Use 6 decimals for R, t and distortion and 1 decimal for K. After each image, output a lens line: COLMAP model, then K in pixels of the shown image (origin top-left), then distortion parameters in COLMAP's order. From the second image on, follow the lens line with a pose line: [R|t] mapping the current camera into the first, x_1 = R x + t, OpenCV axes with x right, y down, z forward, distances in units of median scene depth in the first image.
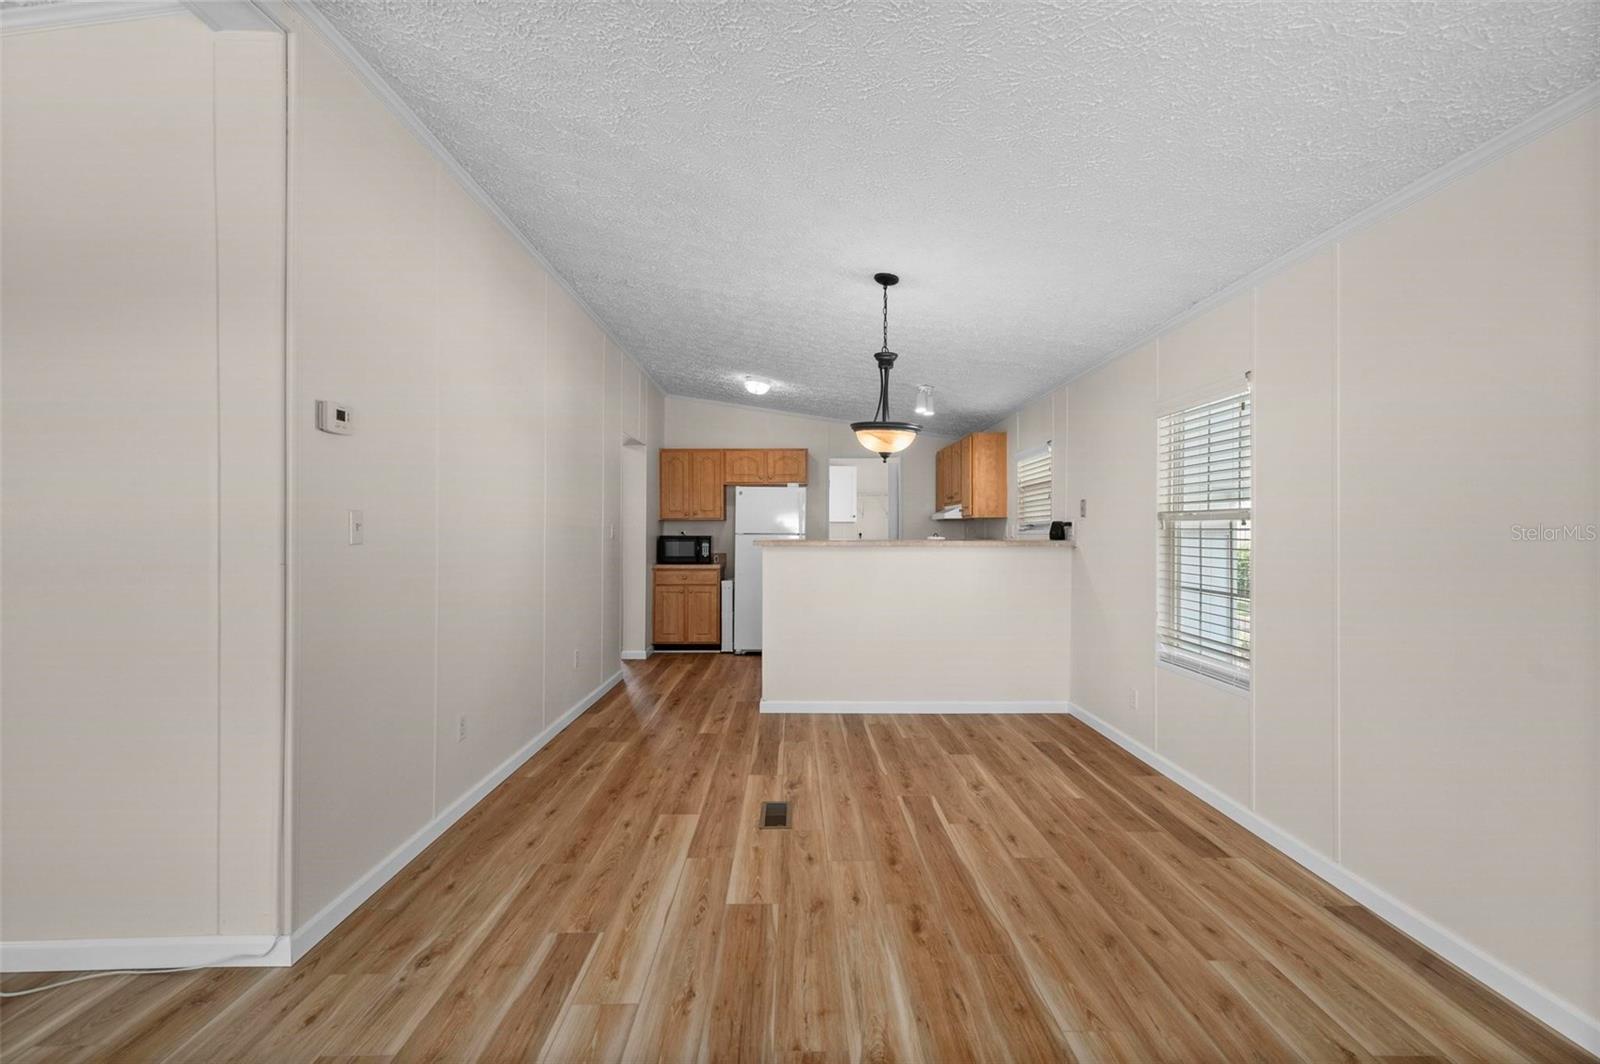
lens RADIAL K [[690.7, 0, 800.1], [0, 690.7, 527.2], [0, 0, 1]] dist [0.001911, 0.000274]
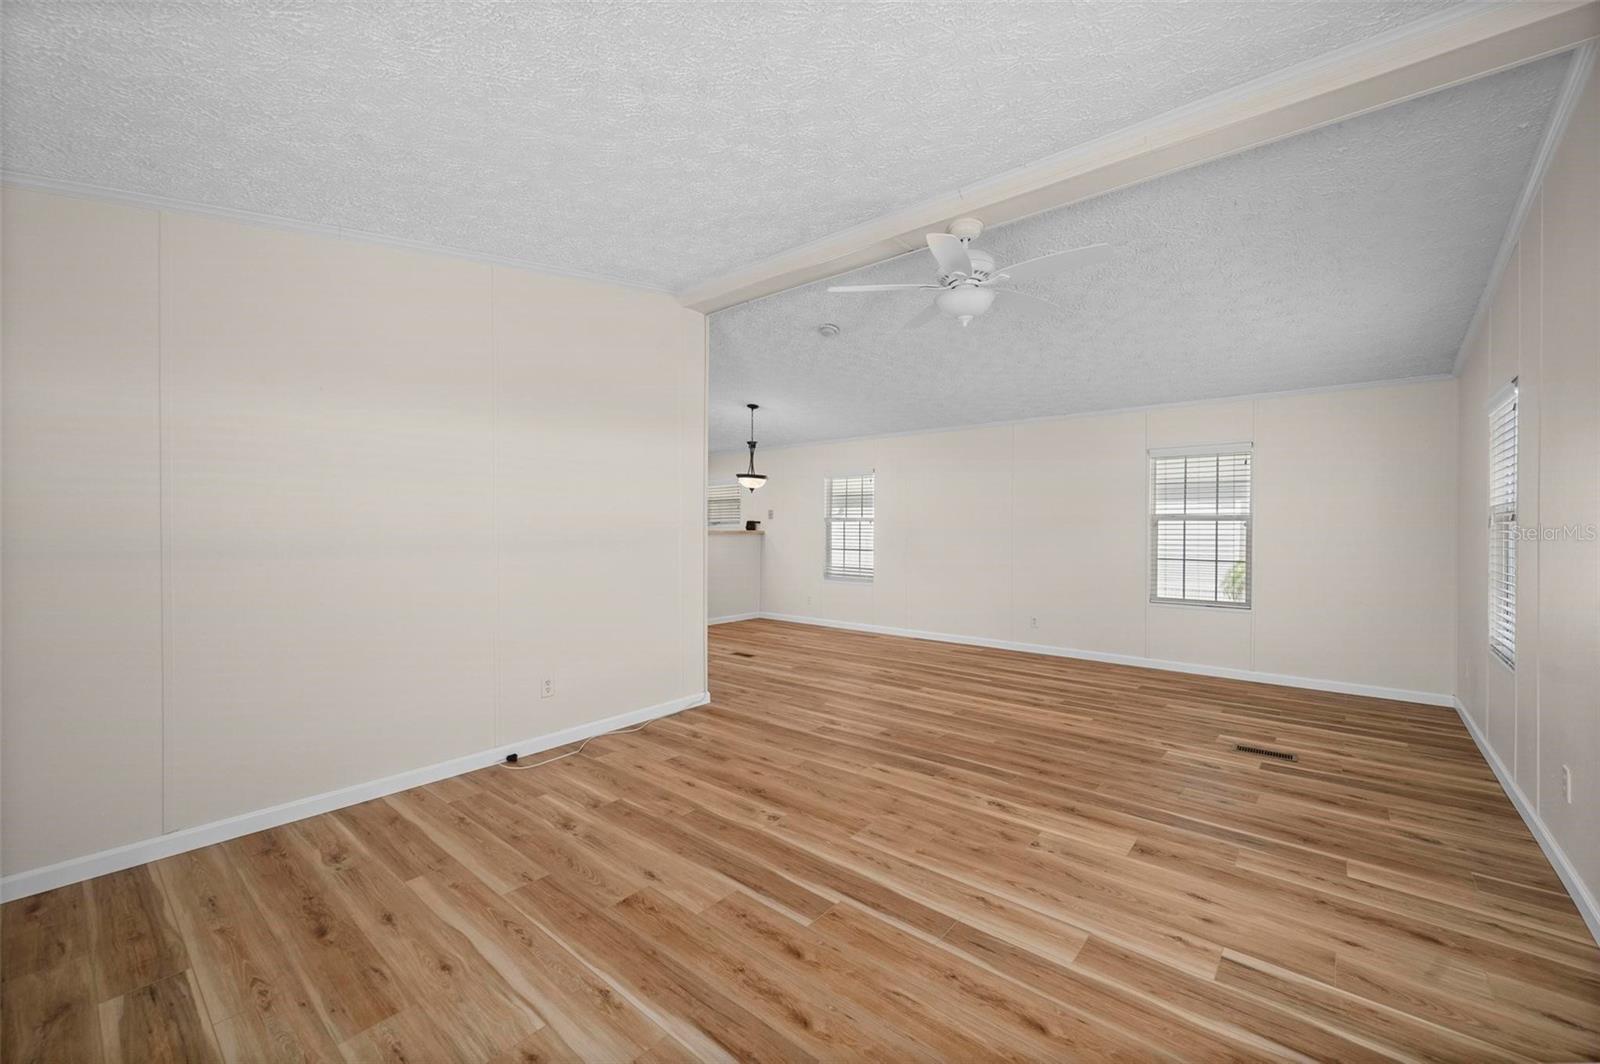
lens RADIAL K [[644.2, 0, 804.4], [0, 644.2, 520.0], [0, 0, 1]] dist [0.001993, 0.000192]
pose [[0.652533, 0.010979, 0.757681, -1.465738], [-0.007359, 0.999940, -0.008152, 0.005244], [-0.757725, -0.000256, 0.652574, -0.476239]]
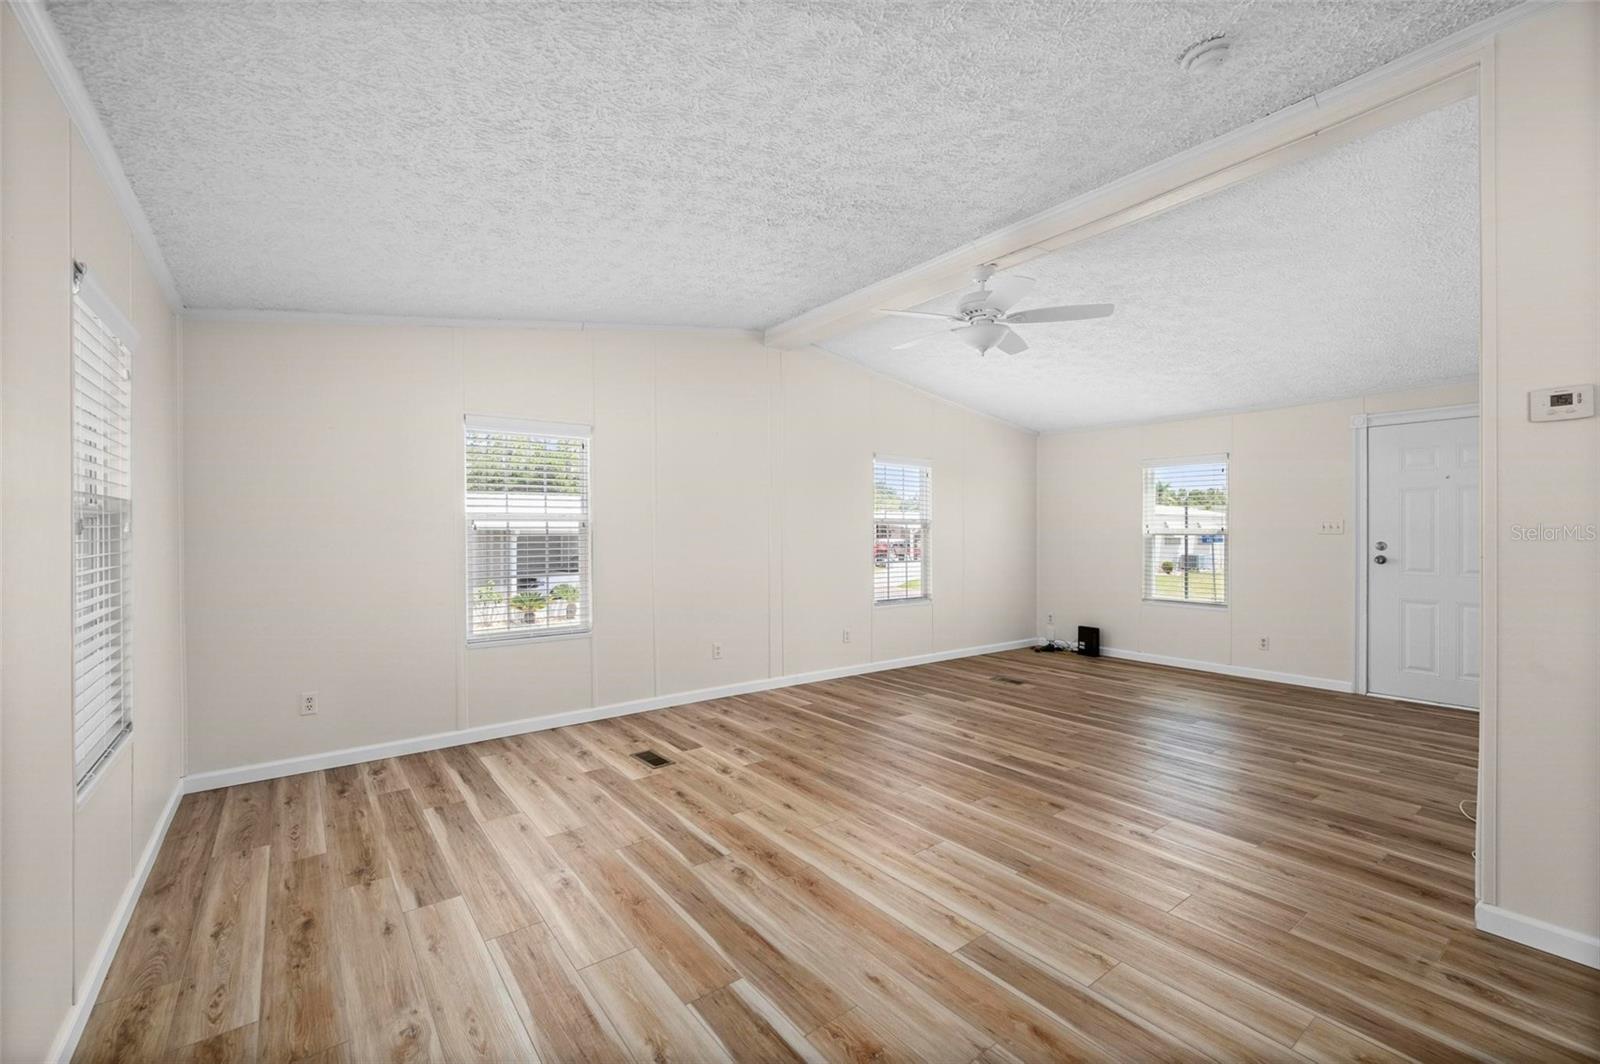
lens RADIAL K [[676.6, 0, 801.4], [0, 676.6, 530.1], [0, 0, 1]] dist [0.000367, -0.000040]
pose [[-0.805994, 0.003001, -0.591917, 0.485717], [0.006094, 0.999976, -0.003227, 0.004971], [0.591893, -0.006208, -0.805993, 0.806981]]
